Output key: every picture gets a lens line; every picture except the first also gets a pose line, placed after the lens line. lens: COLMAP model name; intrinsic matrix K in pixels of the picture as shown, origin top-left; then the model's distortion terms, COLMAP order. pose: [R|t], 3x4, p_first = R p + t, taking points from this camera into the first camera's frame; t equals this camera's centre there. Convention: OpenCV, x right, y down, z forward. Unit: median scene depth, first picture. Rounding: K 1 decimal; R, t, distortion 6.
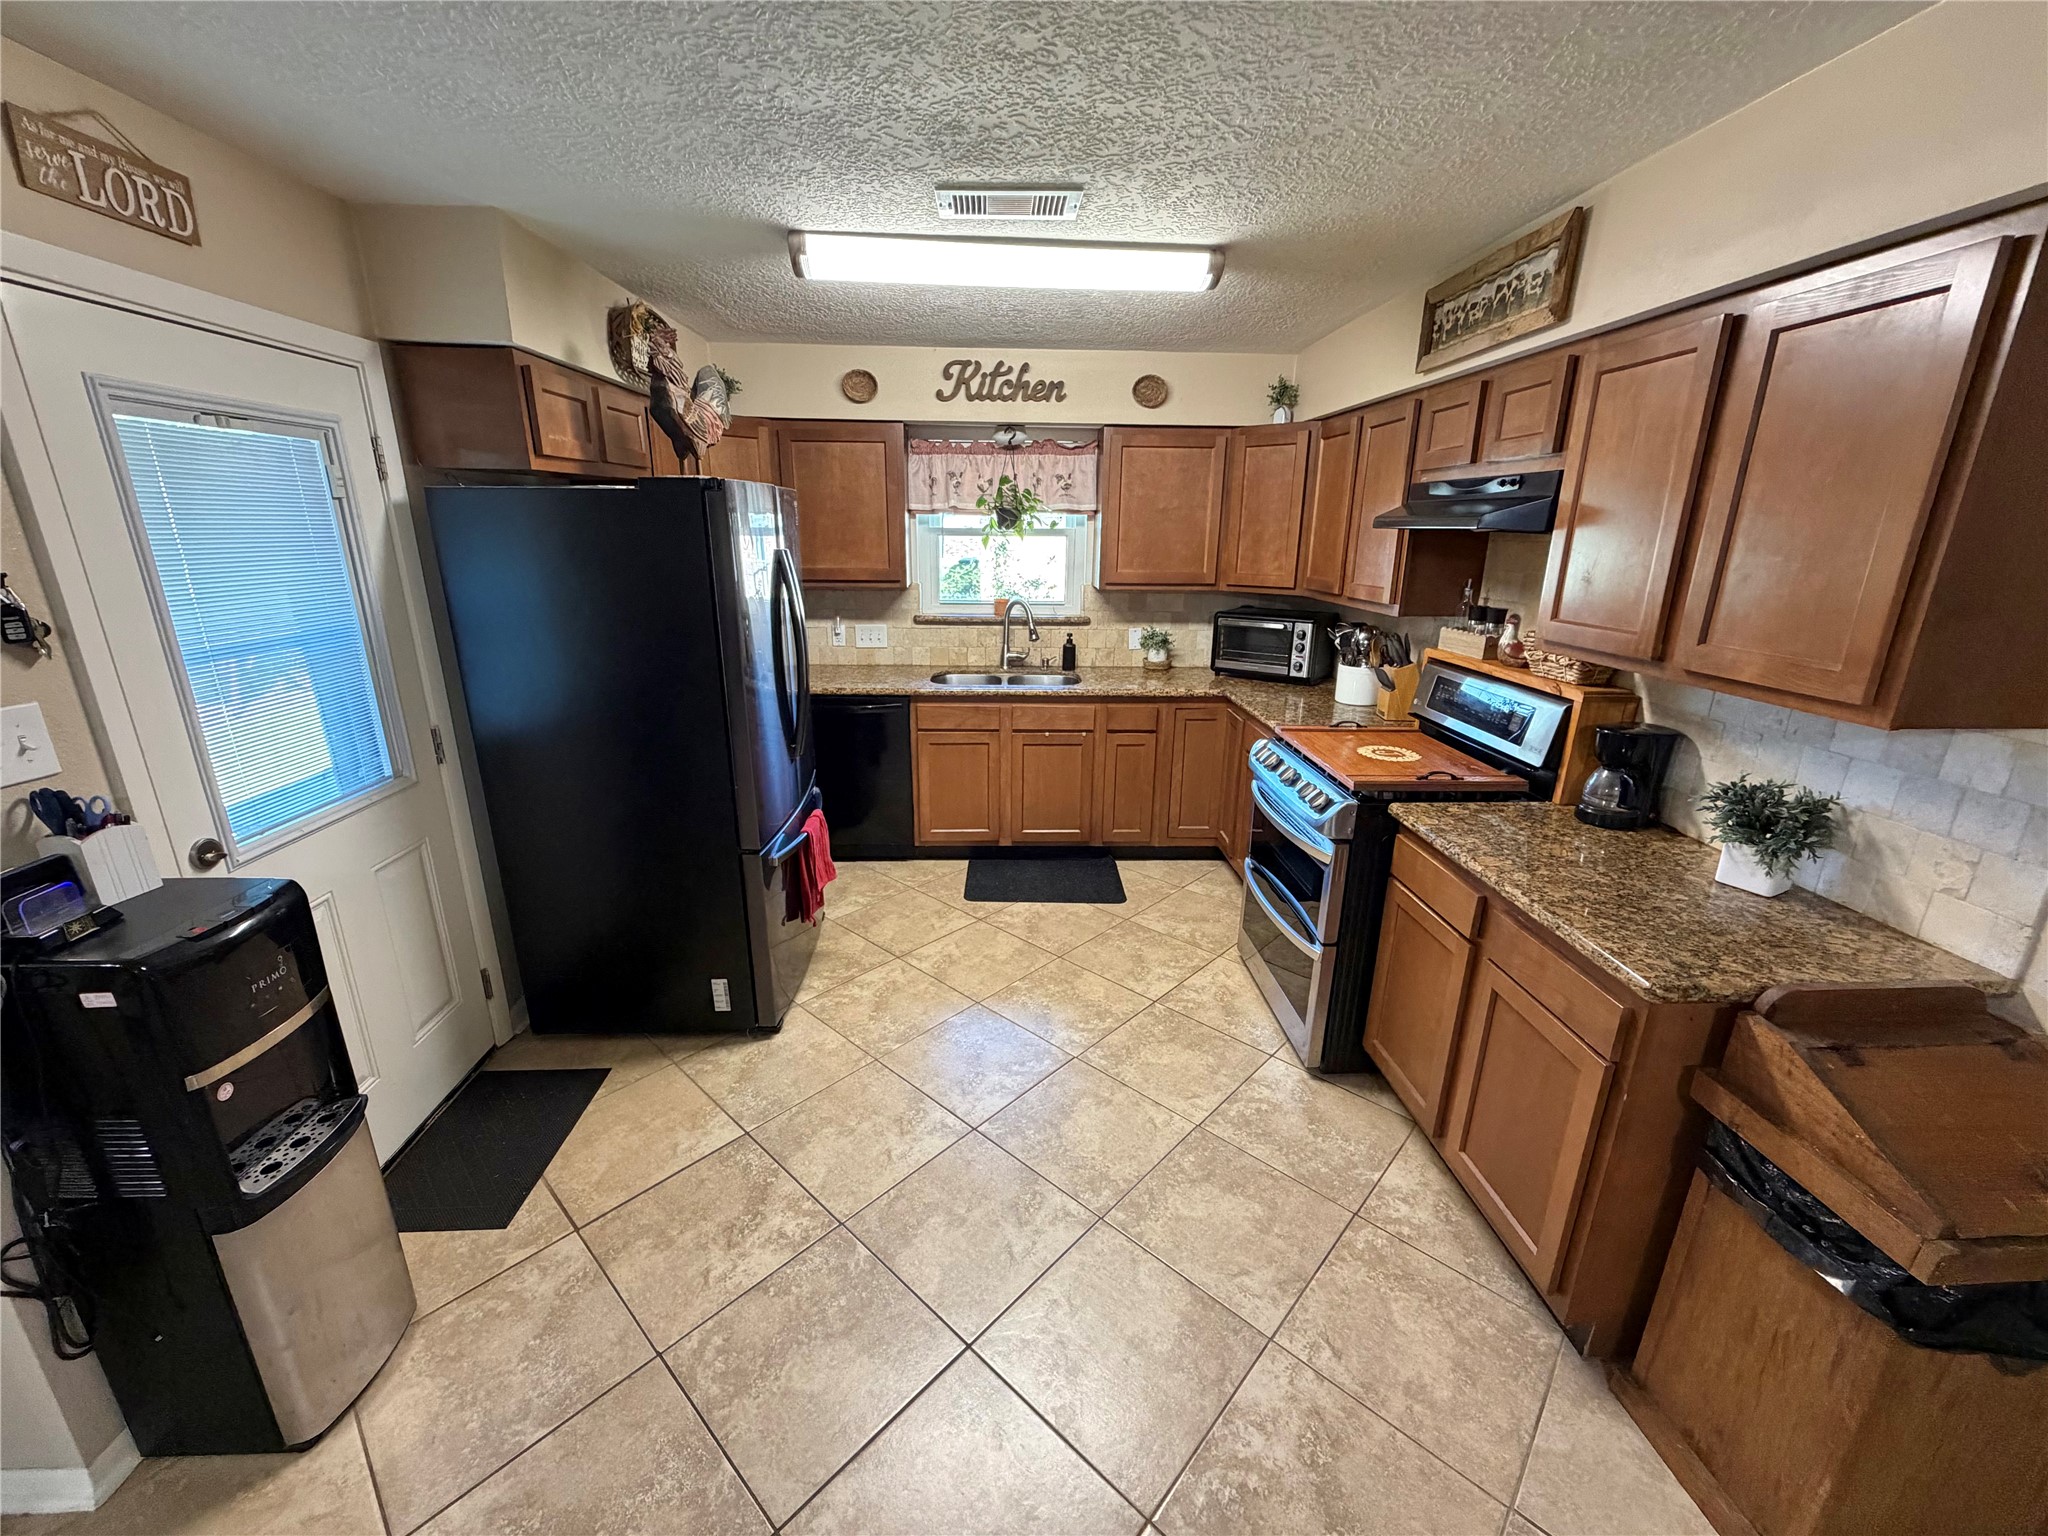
lens RADIAL K [[816.9, 0, 1022.0], [0, 816.9, 765.0], [0, 0, 1]] dist [0.001546, 0.000151]
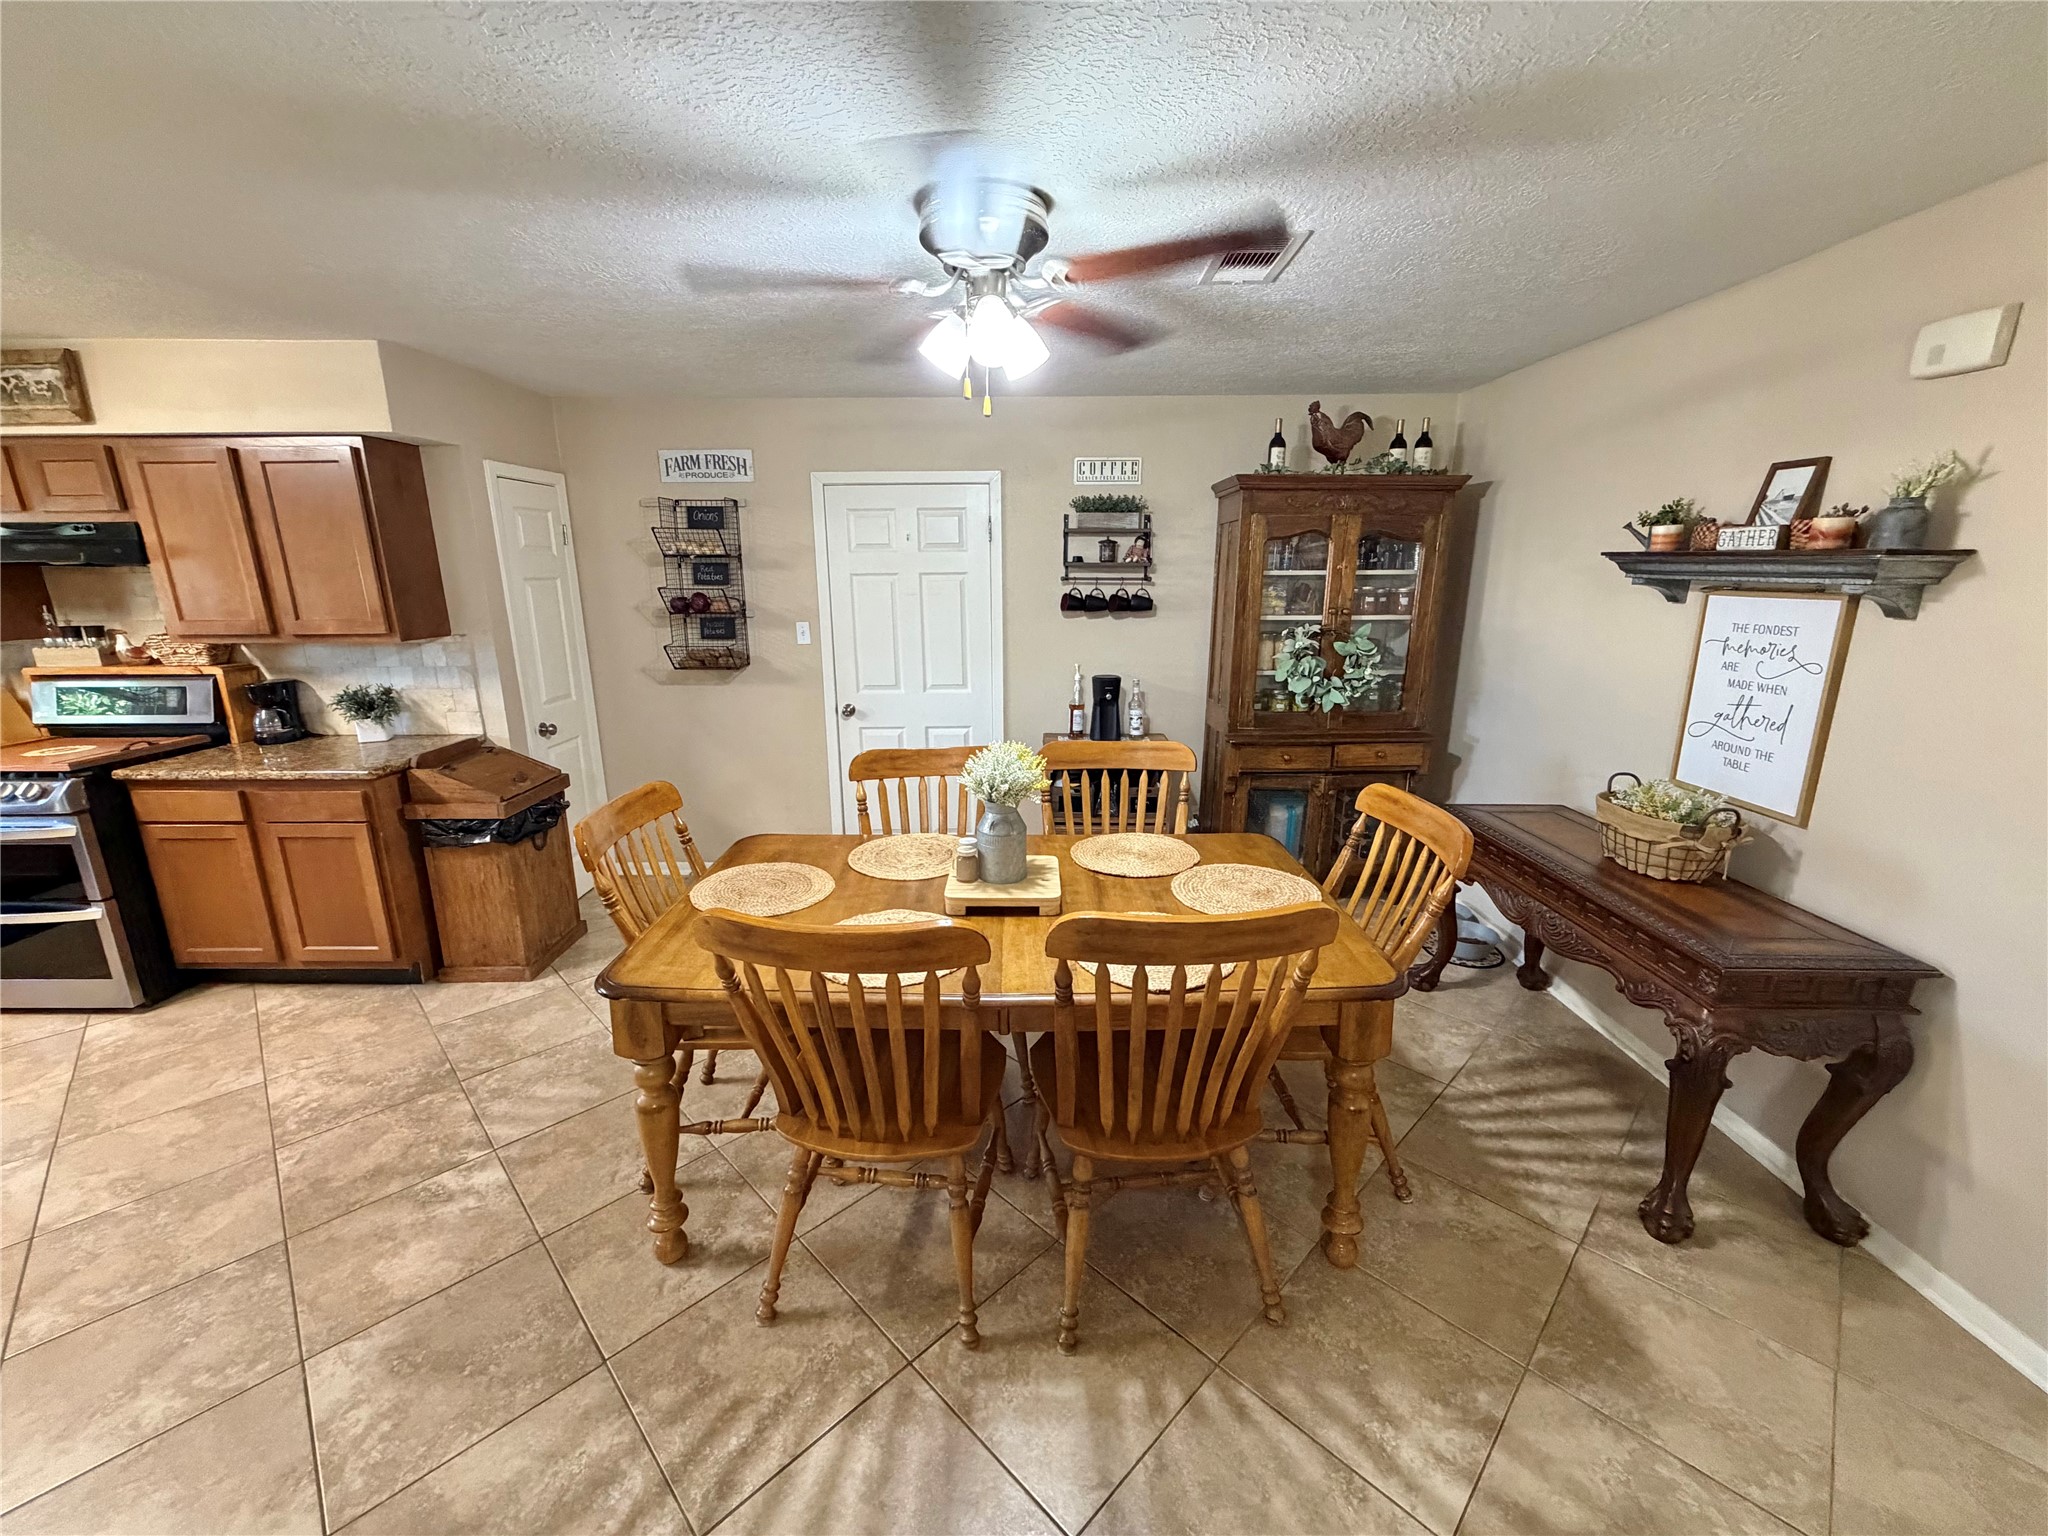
lens RADIAL K [[816.9, 0, 1018.9], [0, 816.9, 769.9], [0, 0, 1]] dist [0.001546, 0.000151]
pose [[0.047806, -0.253567, 0.966136, -0.809171], [0.291082, 0.928797, 0.229364, 0.182184], [-0.955503, 0.270260, 0.118211, -0.583060]]
